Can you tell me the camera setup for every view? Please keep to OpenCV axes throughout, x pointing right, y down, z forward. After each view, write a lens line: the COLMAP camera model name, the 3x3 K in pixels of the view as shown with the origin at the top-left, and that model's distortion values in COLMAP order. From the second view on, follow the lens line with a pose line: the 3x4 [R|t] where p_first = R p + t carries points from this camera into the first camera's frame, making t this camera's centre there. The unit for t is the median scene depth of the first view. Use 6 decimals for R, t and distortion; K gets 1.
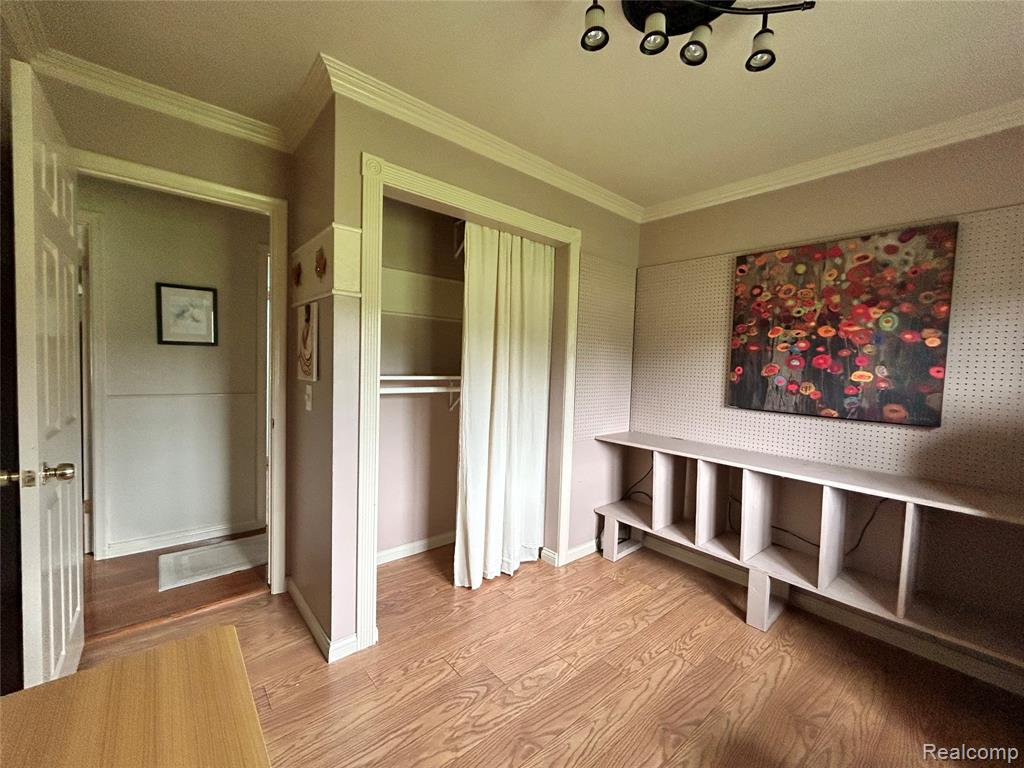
lens RADIAL K [[418.5, 0, 512.0], [0, 418.5, 384.0], [0, 0, 1]] dist [-0.001369, 0.000133]
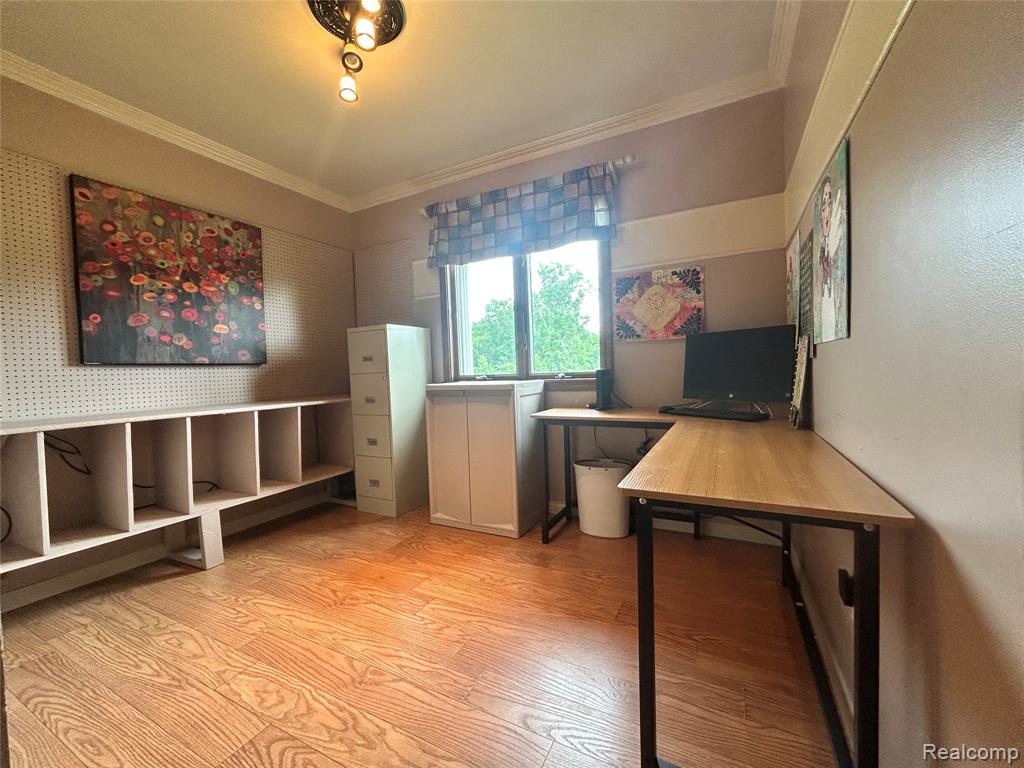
lens RADIAL K [[418.5, 0, 512.0], [0, 418.5, 384.0], [0, 0, 1]] dist [-0.001369, 0.000133]
pose [[-0.382344, -0.054008, 0.922440, -0.616079], [0.064814, 0.994264, 0.085078, 0.090702], [-0.921744, 0.092316, -0.376651, 0.654392]]
